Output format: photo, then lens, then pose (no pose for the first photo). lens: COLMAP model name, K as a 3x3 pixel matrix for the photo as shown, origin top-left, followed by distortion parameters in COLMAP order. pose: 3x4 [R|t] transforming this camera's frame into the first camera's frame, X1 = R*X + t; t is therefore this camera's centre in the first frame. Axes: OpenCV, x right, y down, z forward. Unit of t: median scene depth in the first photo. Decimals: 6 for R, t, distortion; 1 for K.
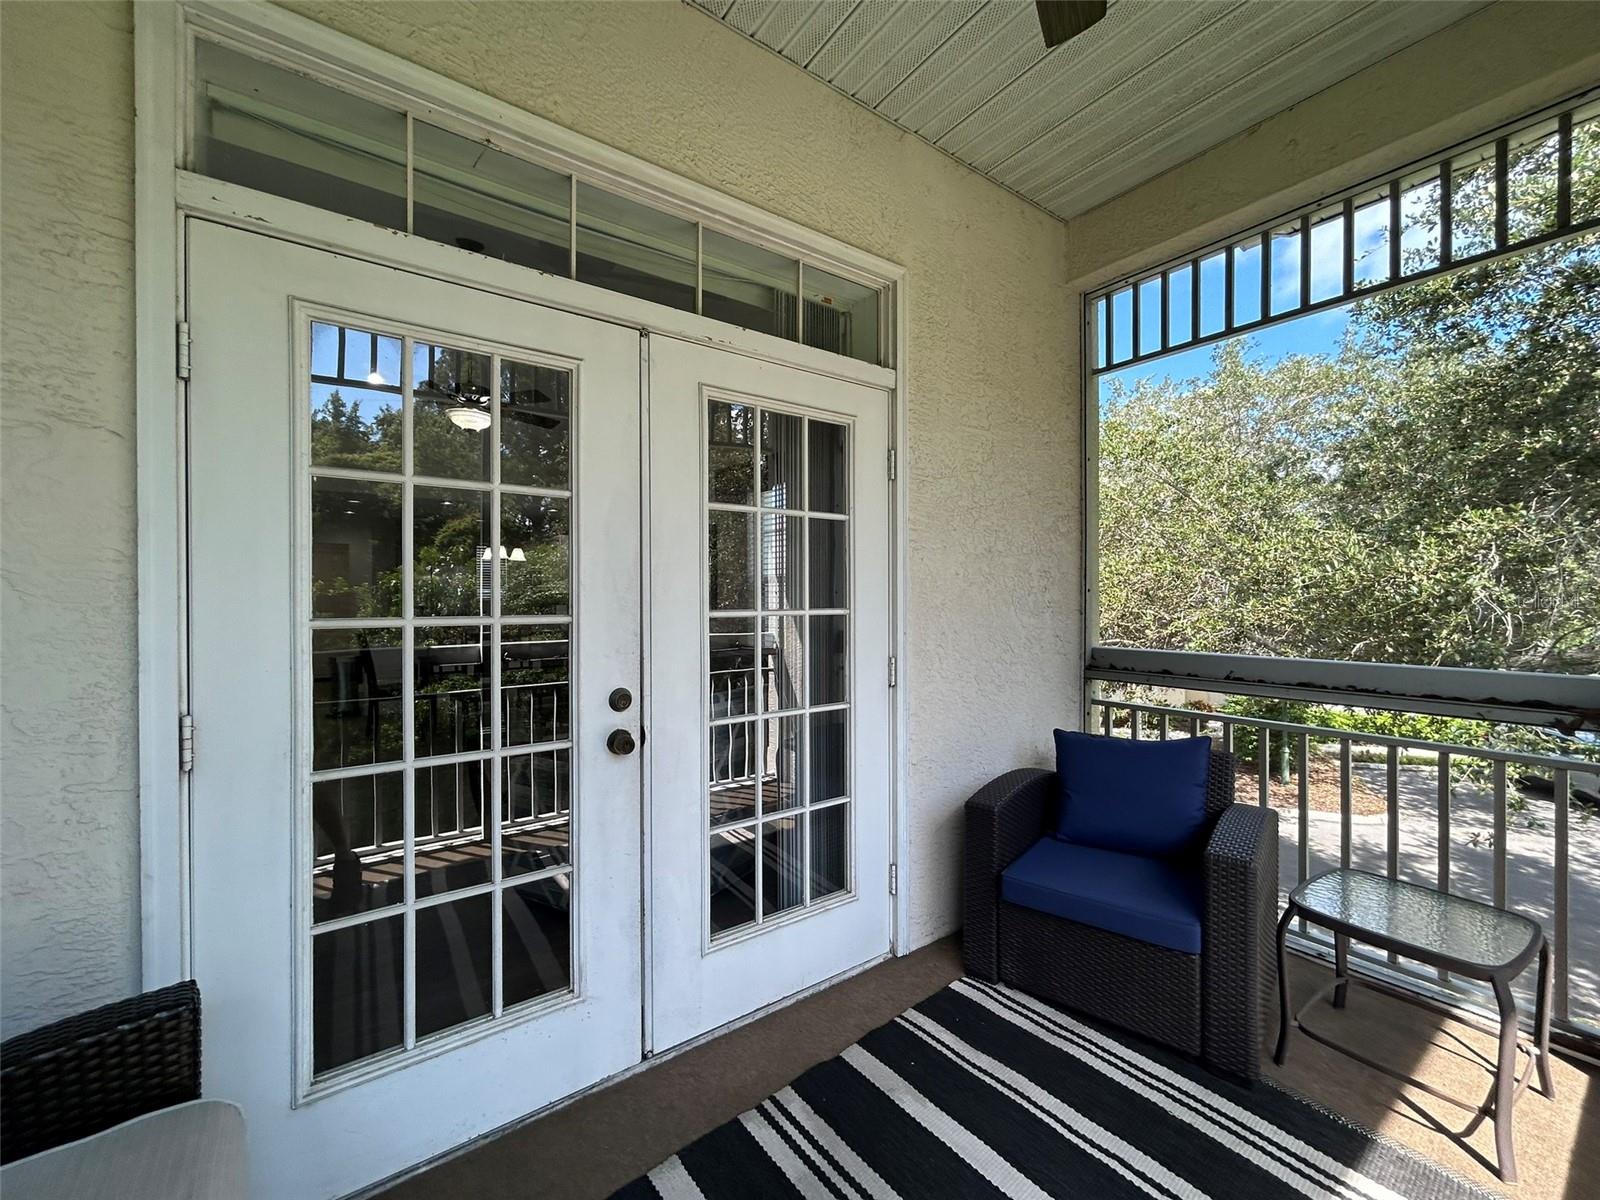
lens RADIAL K [[637.1, 0, 755.8], [0, 637.1, 628.0], [0, 0, 1]] dist [-0.001751, -0.000131]
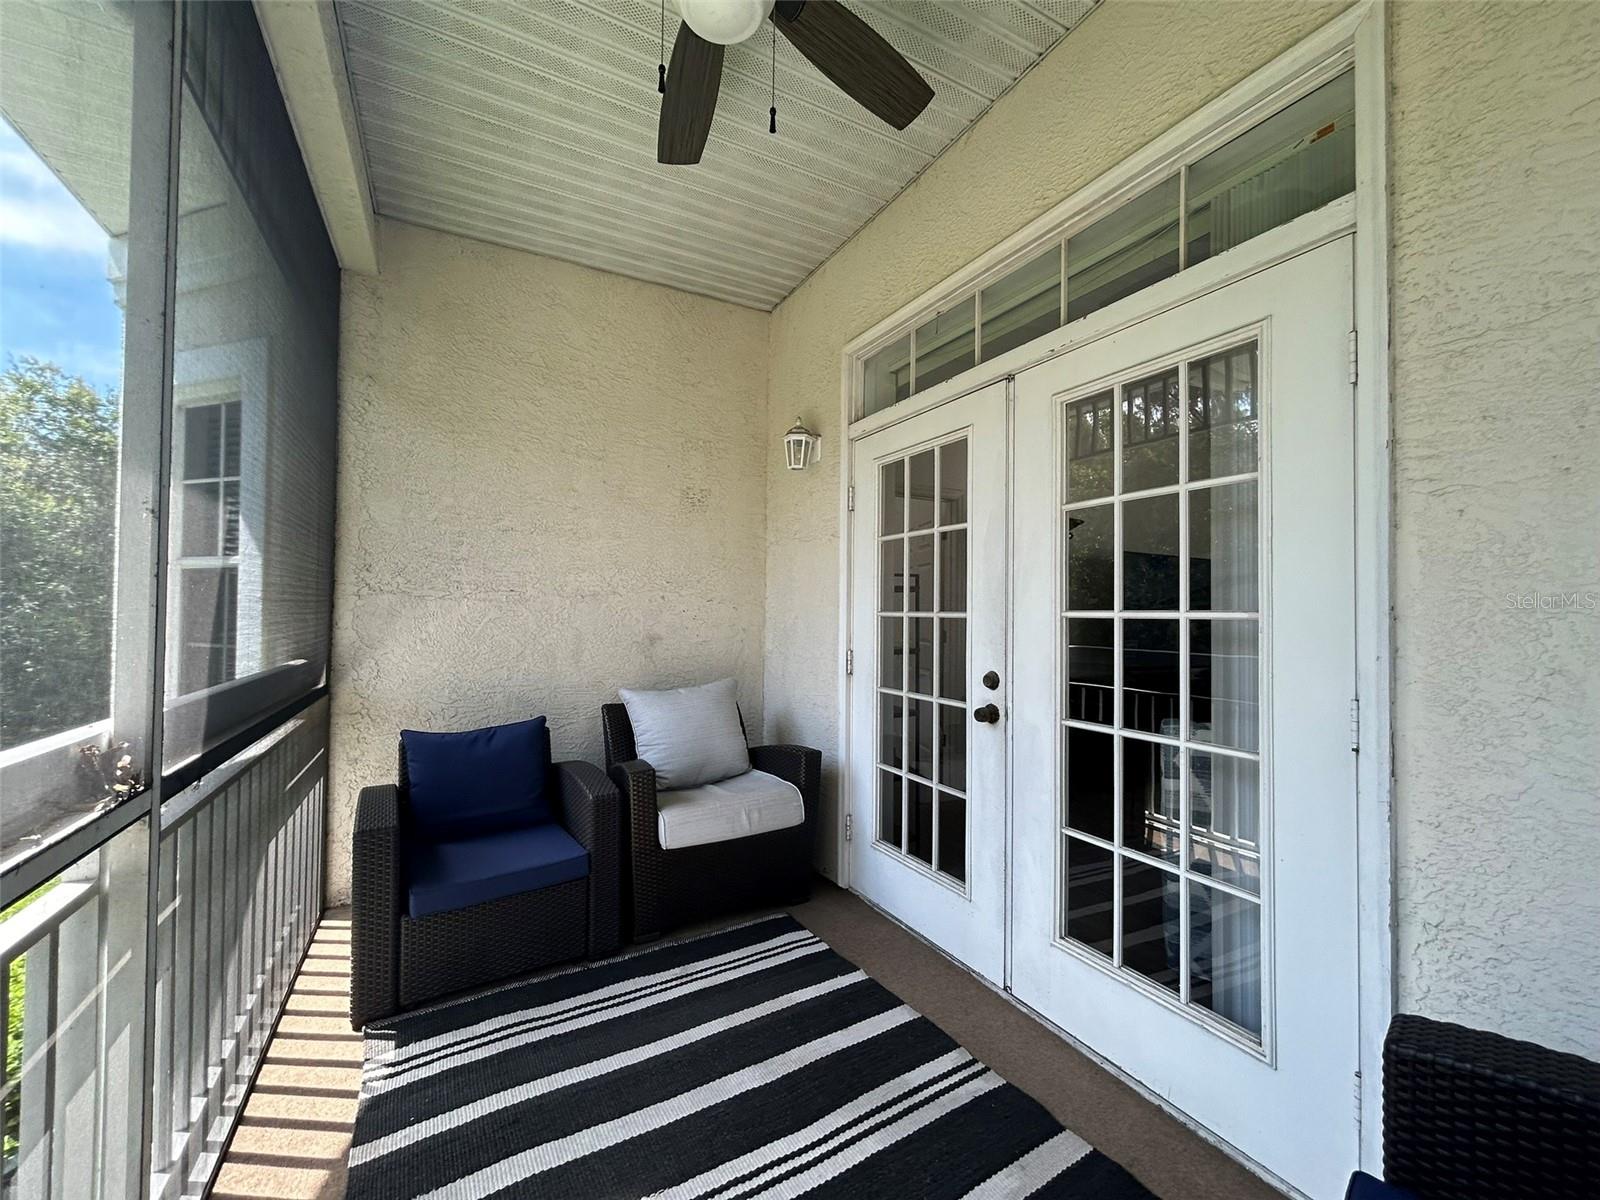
lens RADIAL K [[640.0, 0, 796.1], [0, 640.0, 596.3], [0, 0, 1]] dist [-0.002538, -0.000289]
pose [[-0.103507, -0.003696, -0.994622, 1.052174], [-0.021406, 0.999770, -0.001487, -0.041887], [0.994398, 0.021137, -0.103562, 0.724727]]
